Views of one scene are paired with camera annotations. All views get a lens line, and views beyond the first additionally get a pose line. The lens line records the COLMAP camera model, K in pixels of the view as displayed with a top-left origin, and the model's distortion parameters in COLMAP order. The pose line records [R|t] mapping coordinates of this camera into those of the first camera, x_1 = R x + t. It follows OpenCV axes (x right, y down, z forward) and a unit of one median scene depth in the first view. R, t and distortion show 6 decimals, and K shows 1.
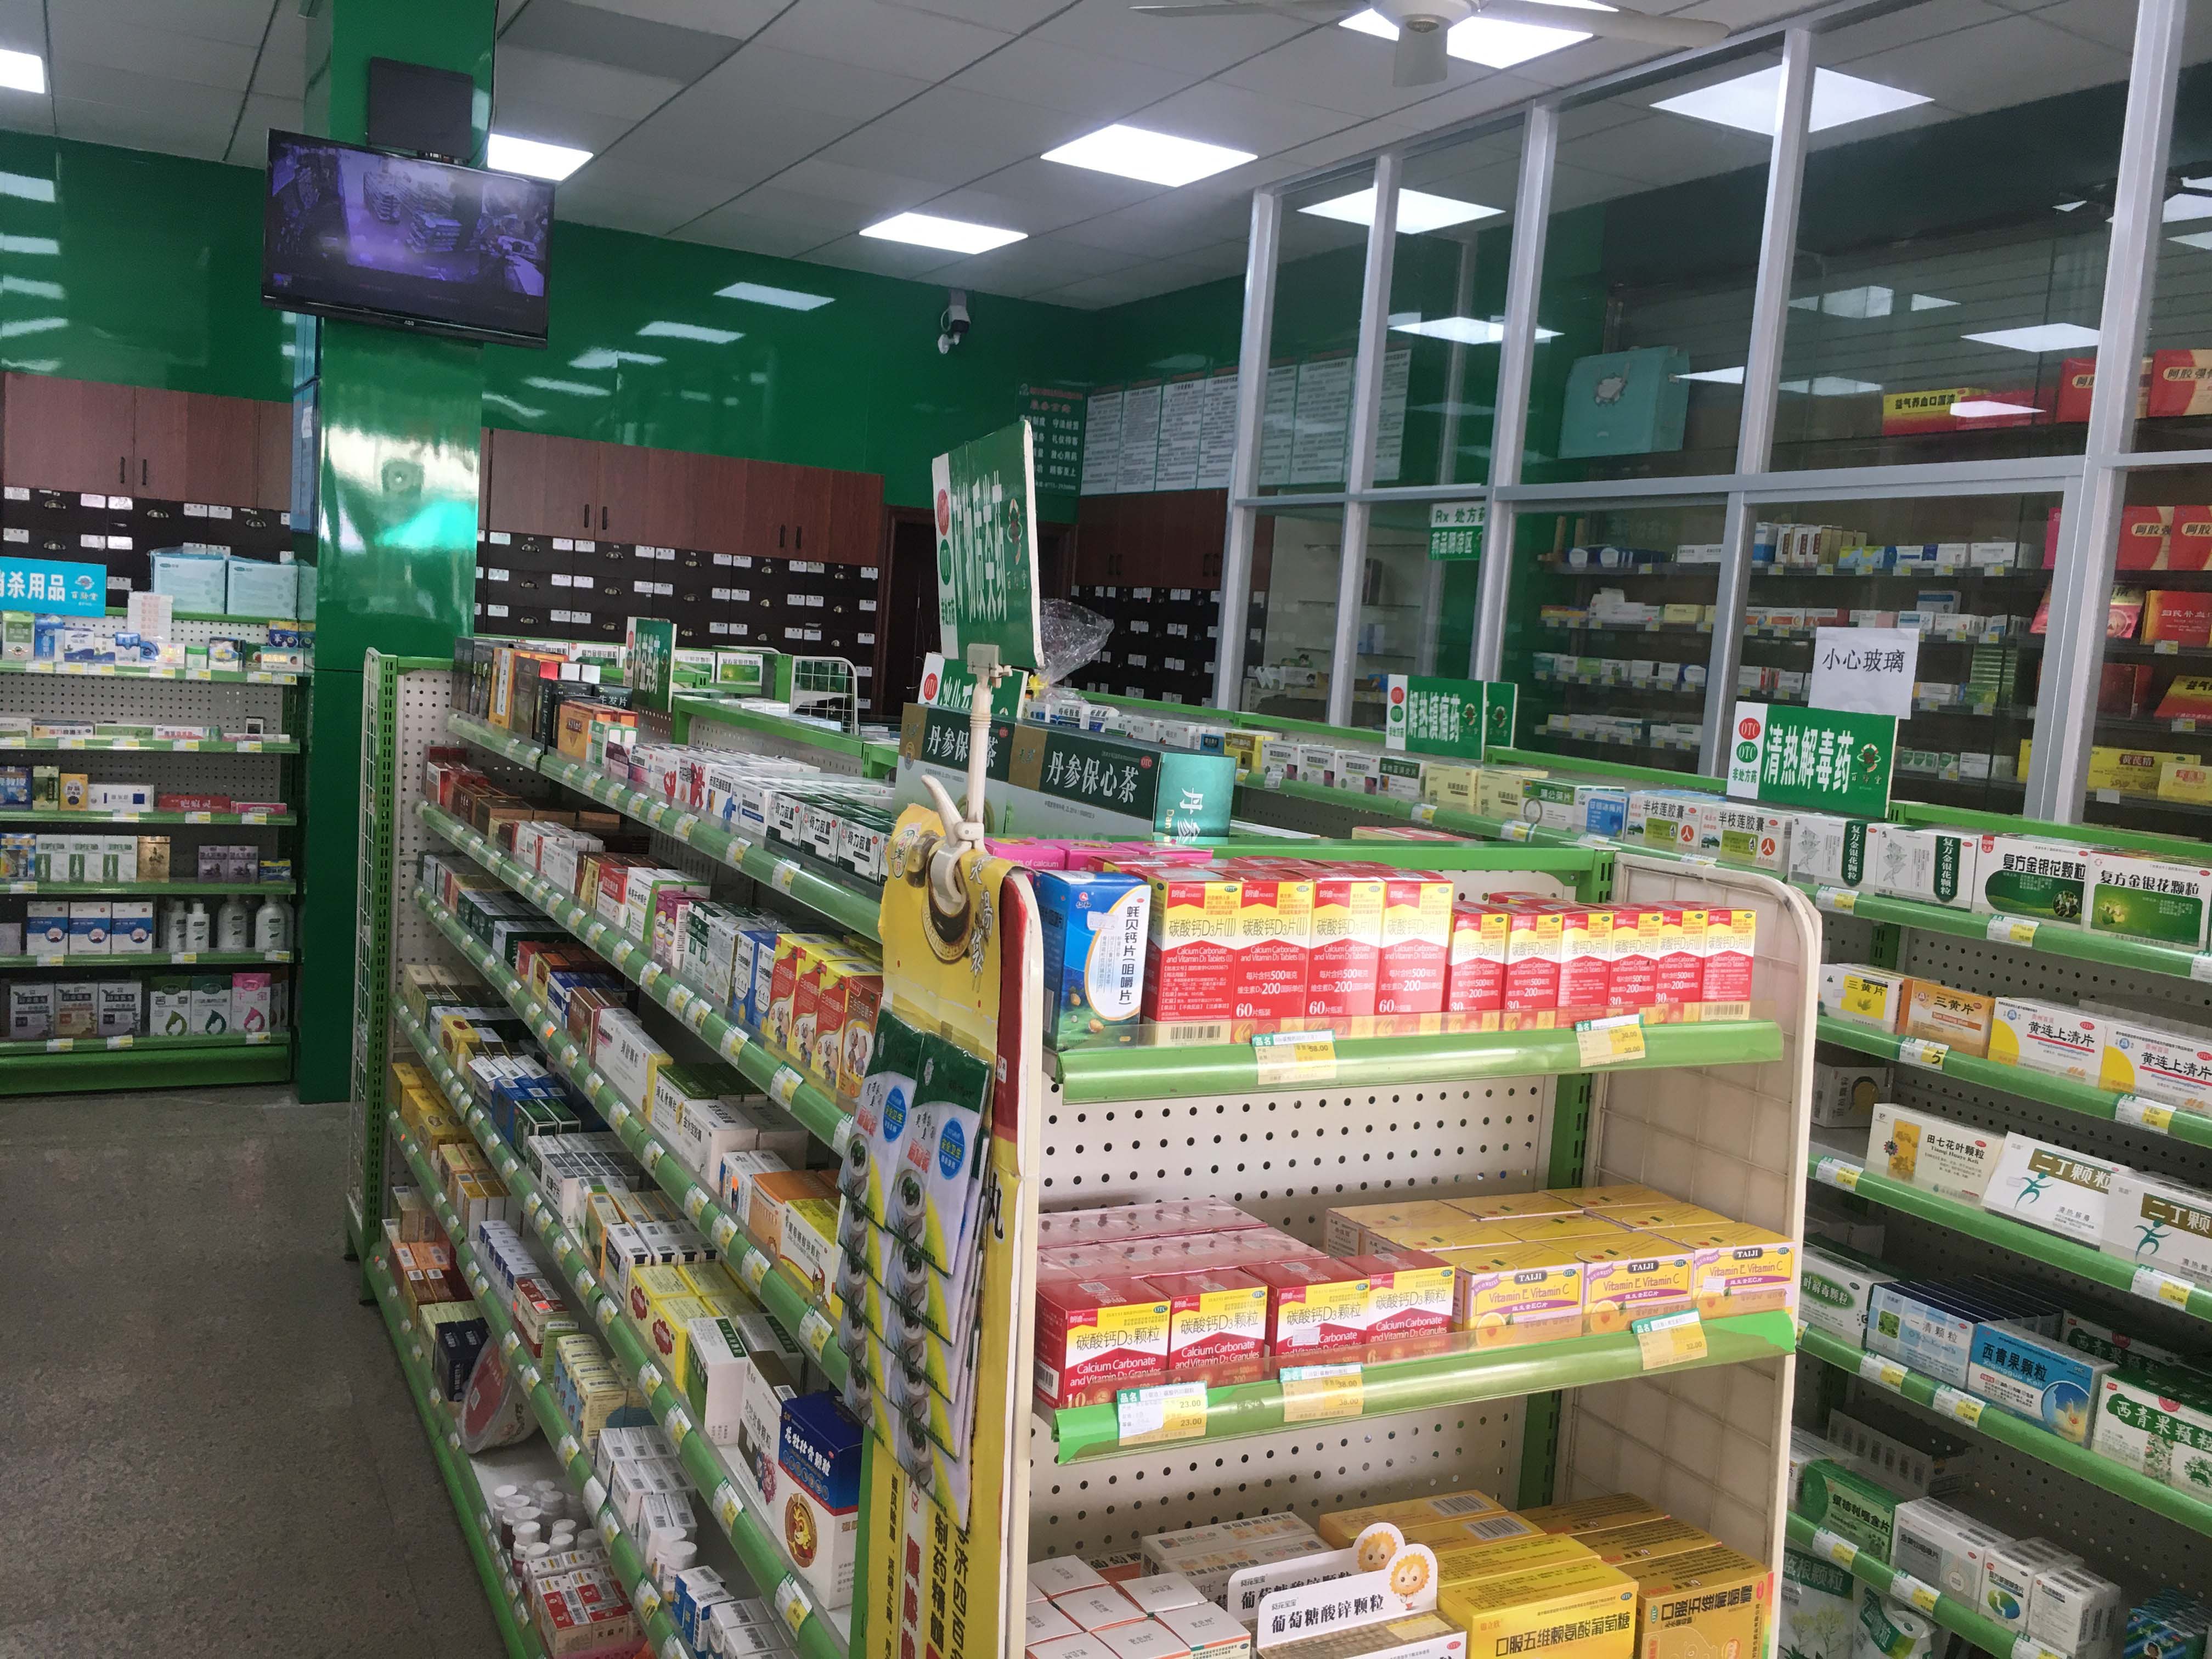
lens RADIAL K [[1900.1, 0, 1110.3], [0, 1900.1, 829.4], [0, 0, 1]] dist [0.074756, -0.109982]
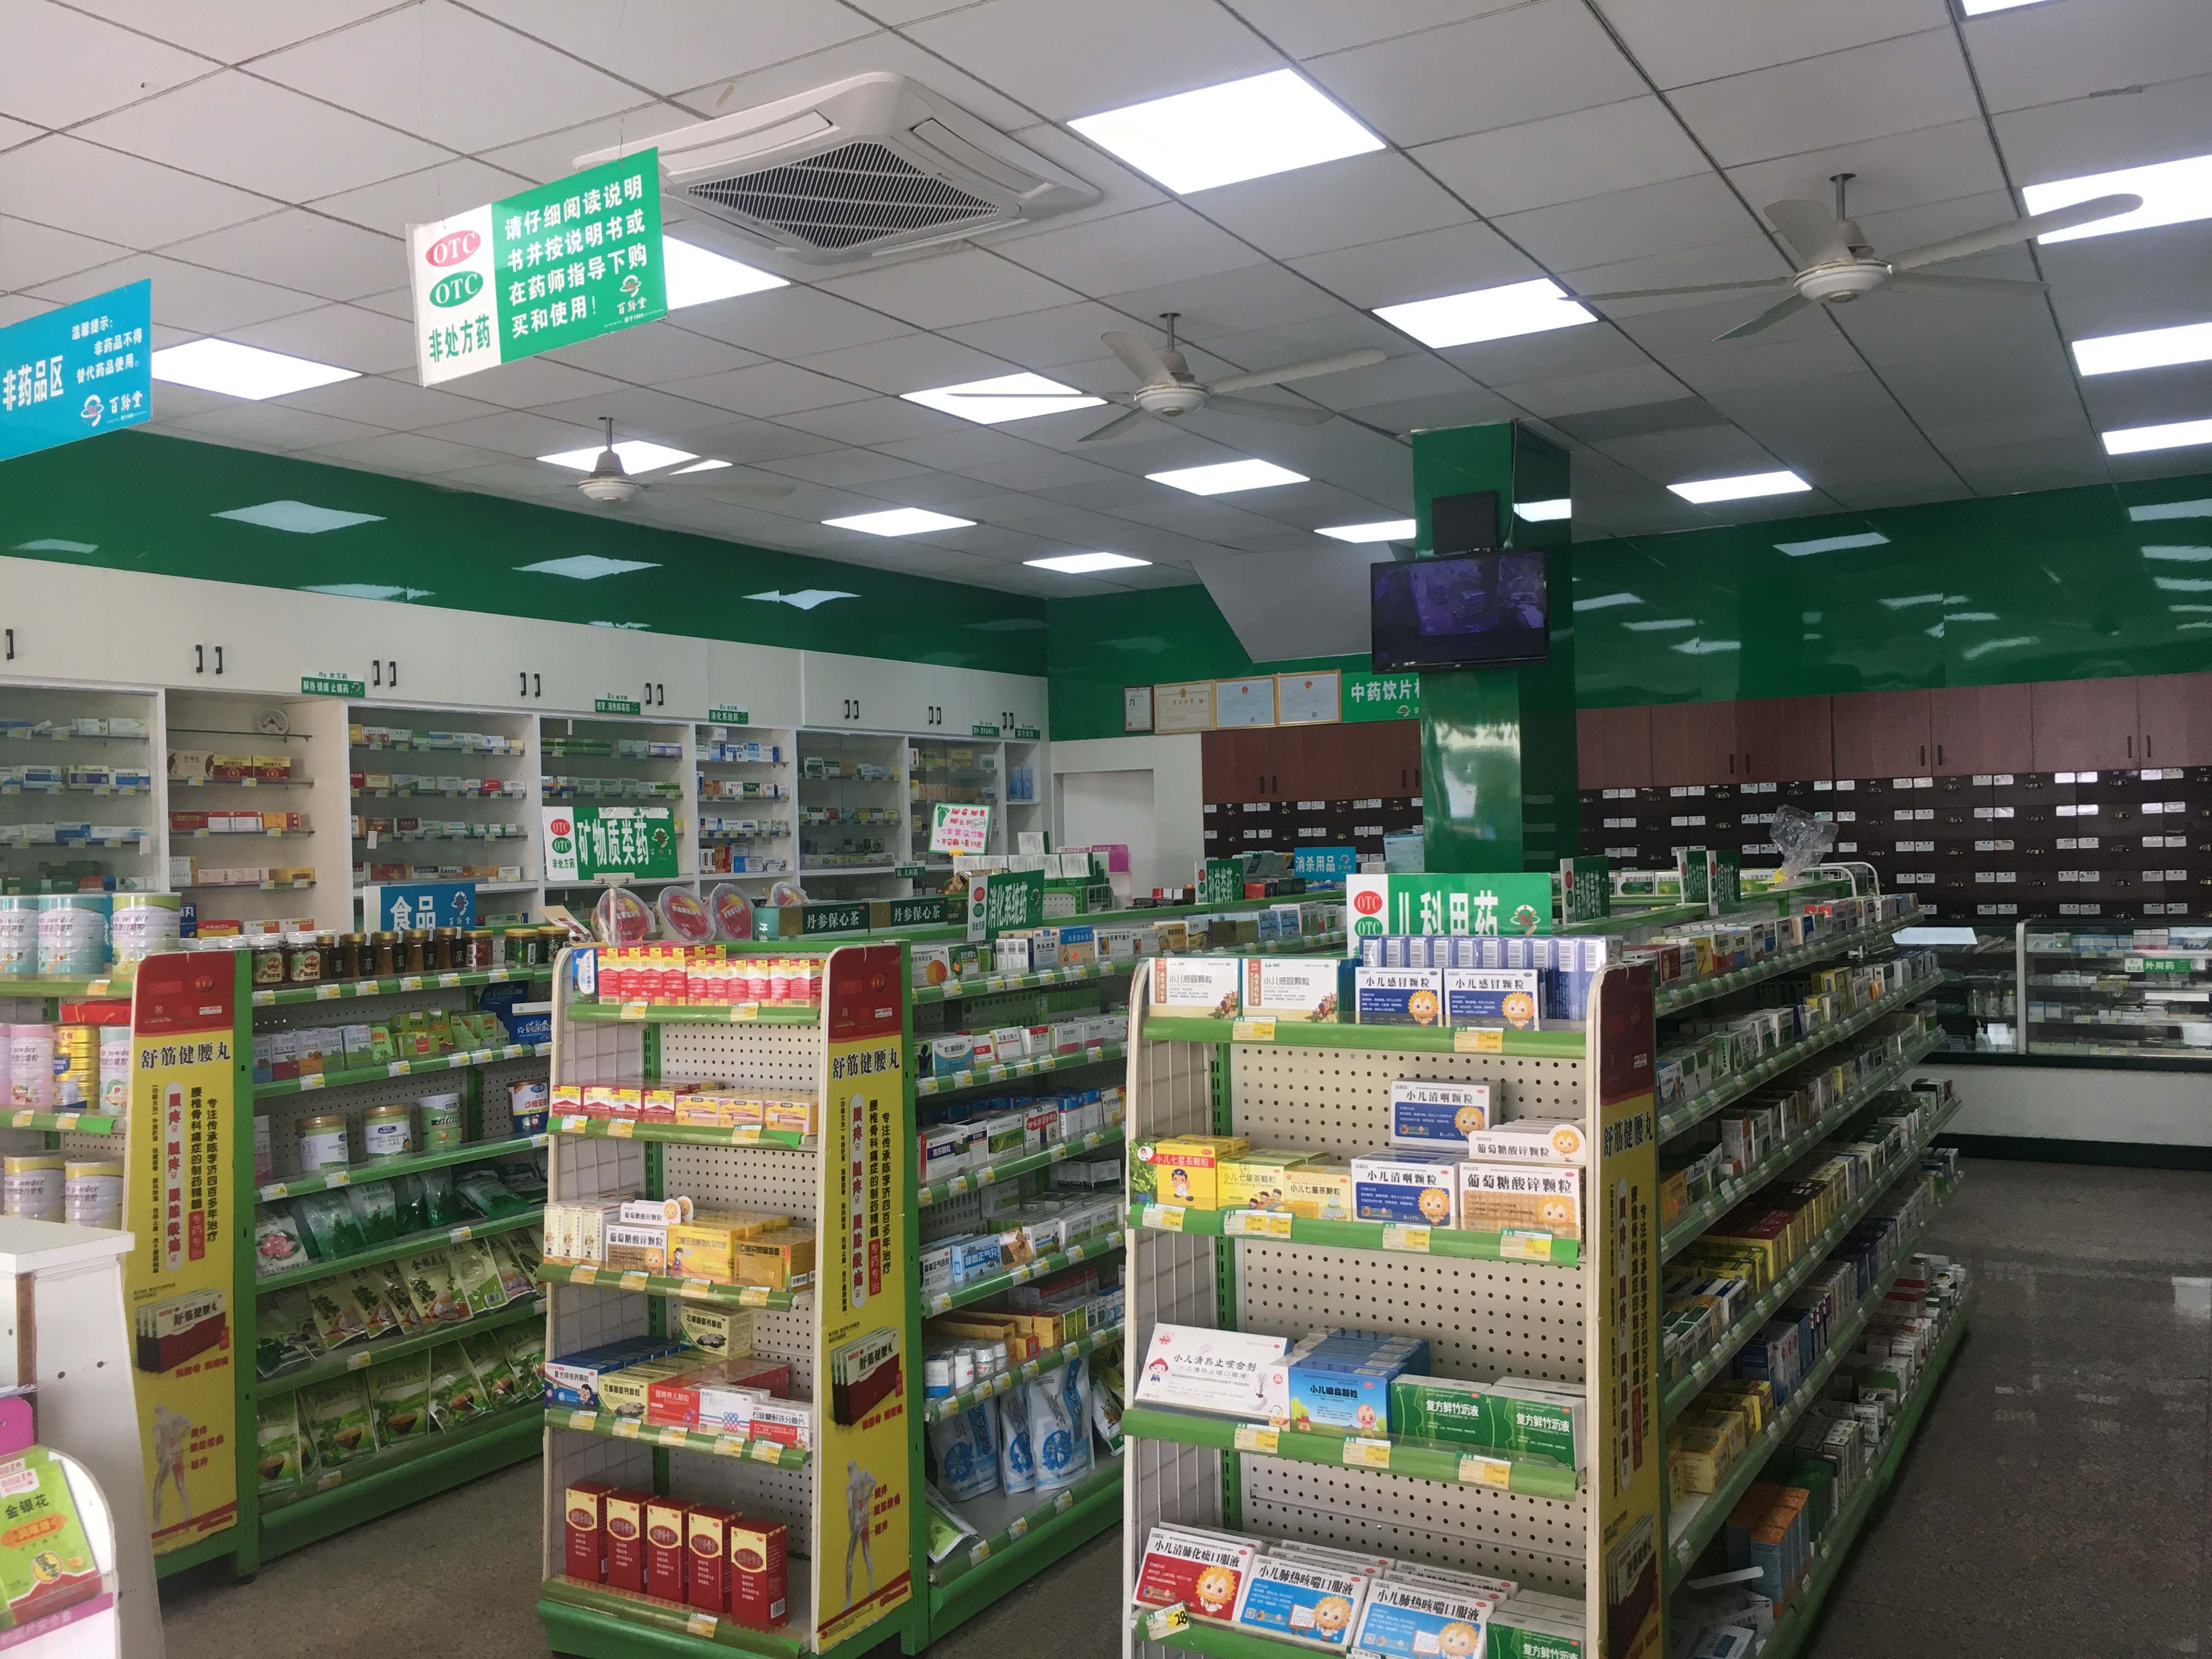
lens RADIAL K [[1900.1, 0, 1101.9], [0, 1900.1, 834.7], [0, 0, 1]] dist [0.074756, -0.109982]
pose [[0.517793, -0.094300, -0.850293, 2.093069], [-0.020026, 0.992298, -0.122244, 0.140477], [0.855271, 0.080325, 0.511917, 0.090894]]
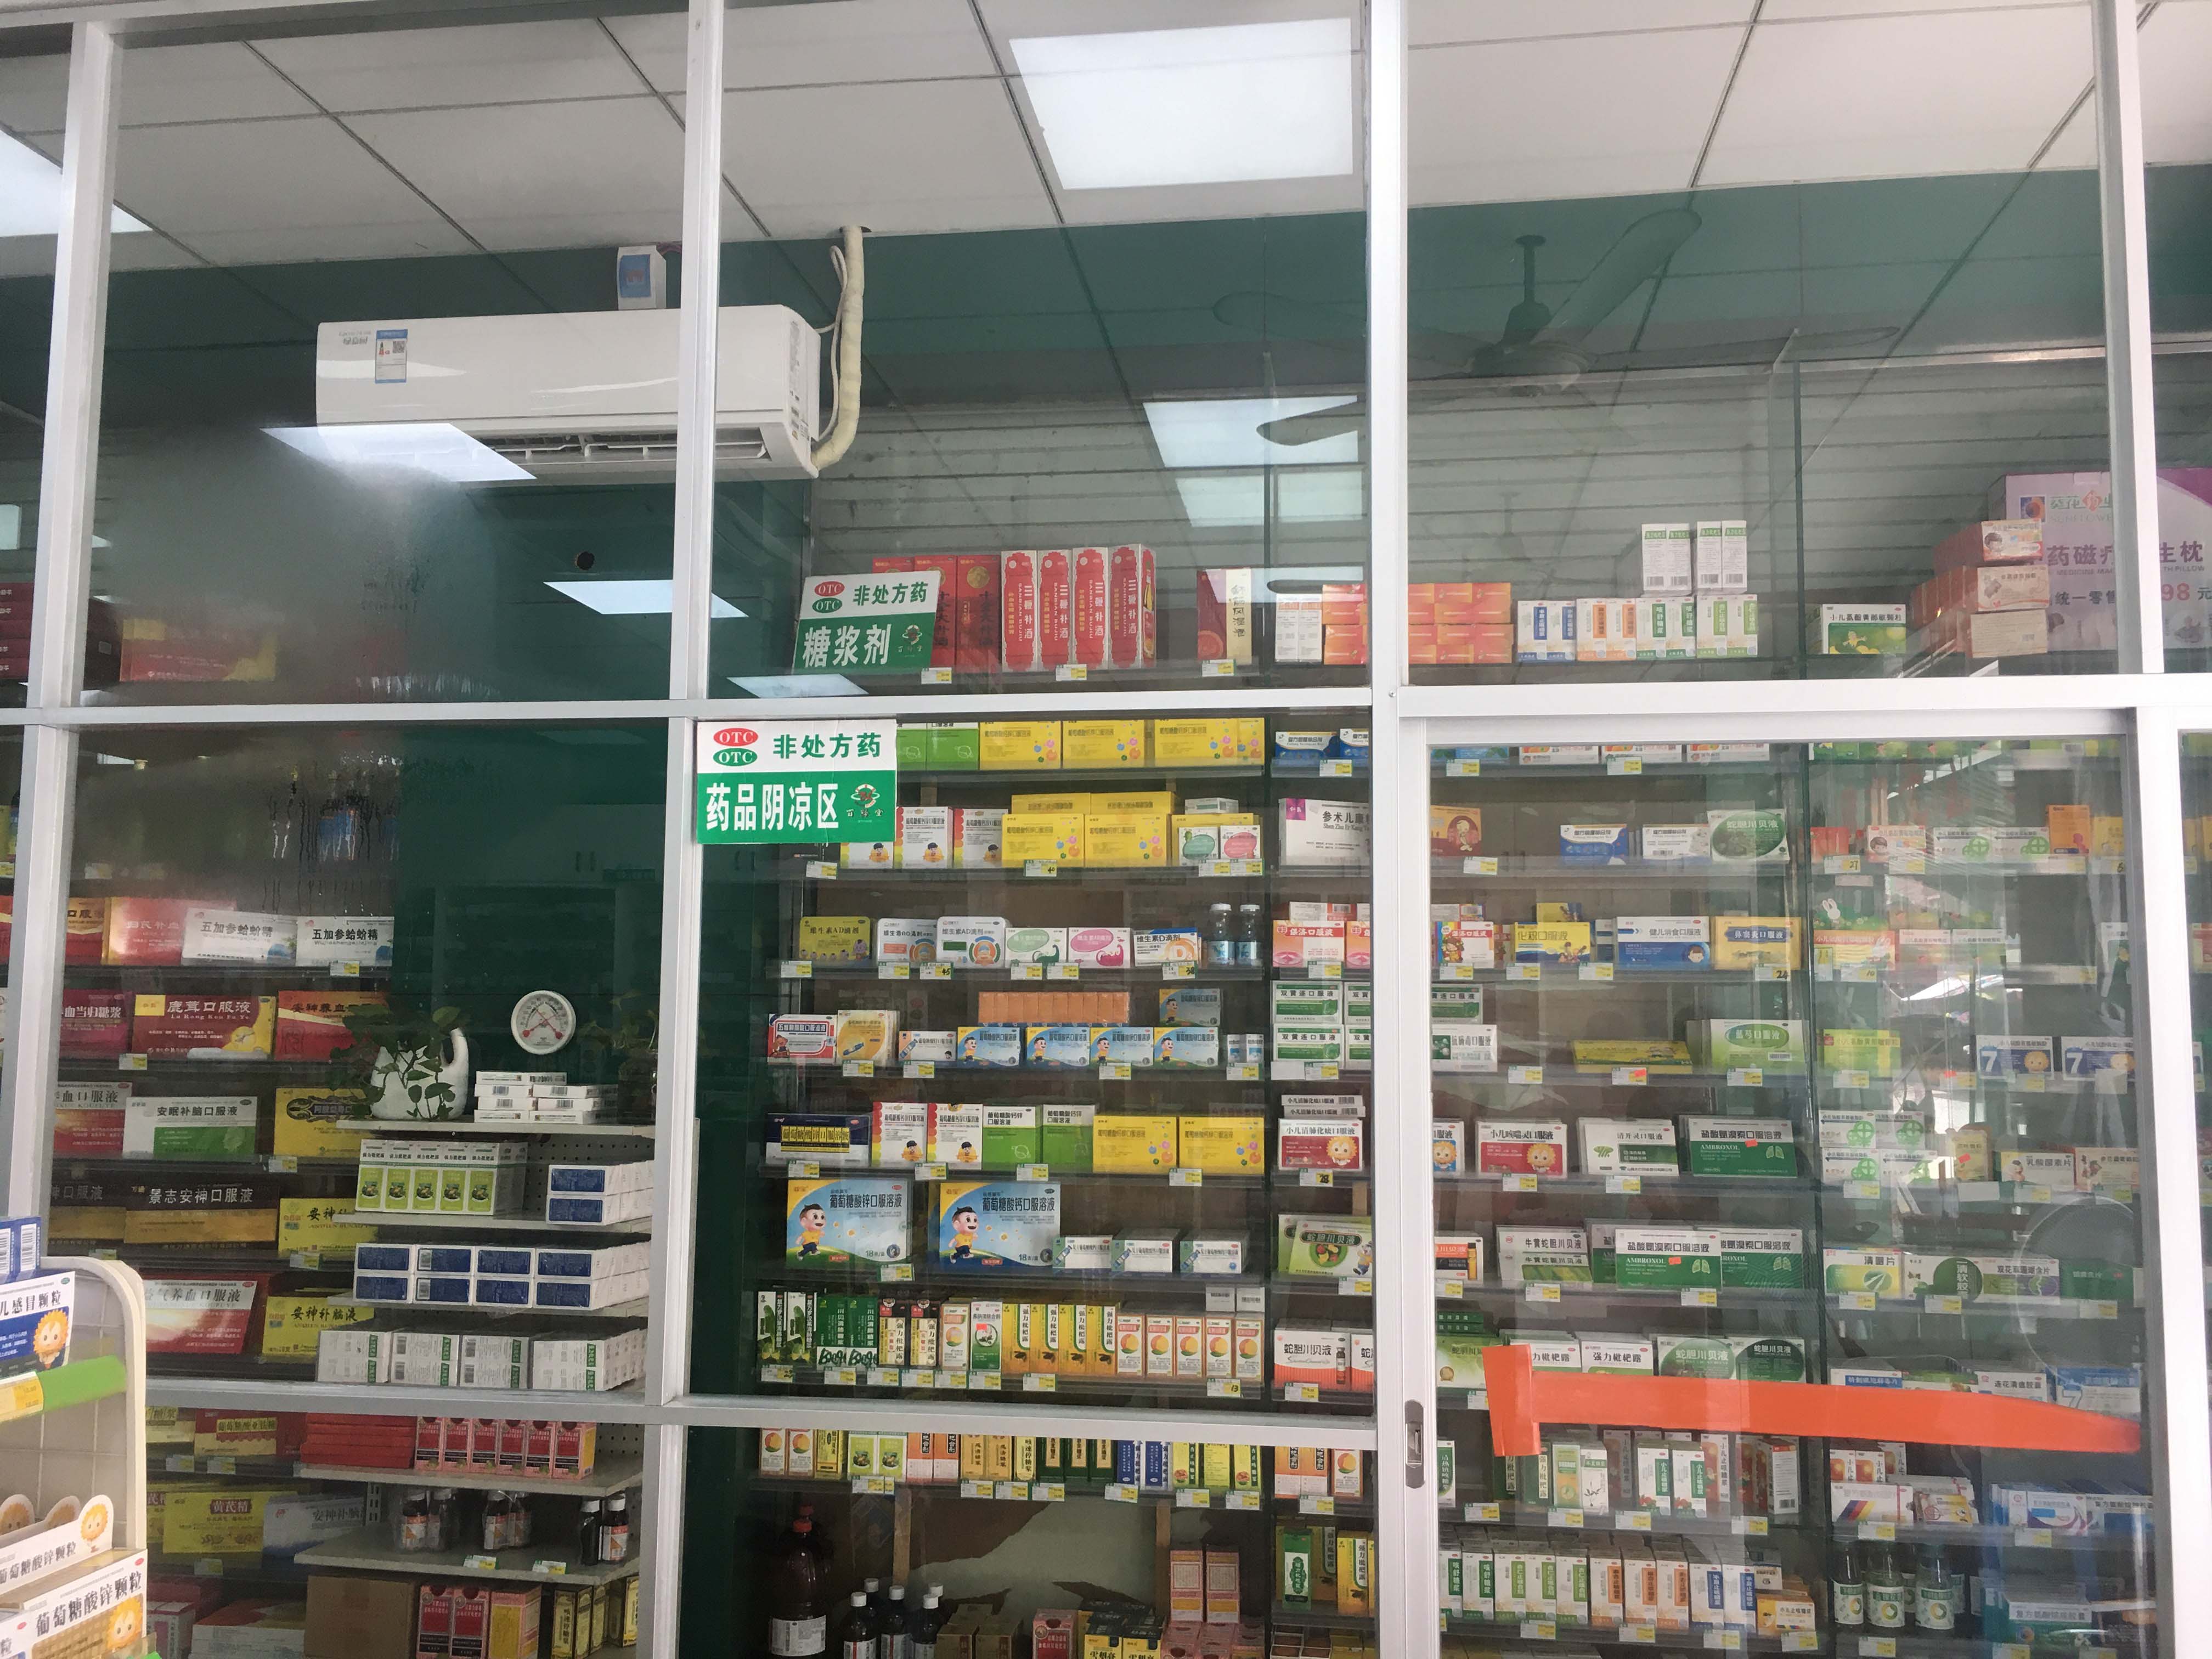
lens RADIAL K [[1900.1, 0, 1105.7], [0, 1900.1, 828.5], [0, 0, 1]] dist [0.074756, -0.109982]
pose [[0.586801, 0.010806, 0.809659, 0.642596], [0.118783, 0.987945, -0.099274, 0.005537], [-0.800972, 0.154428, 0.578443, 0.104779]]
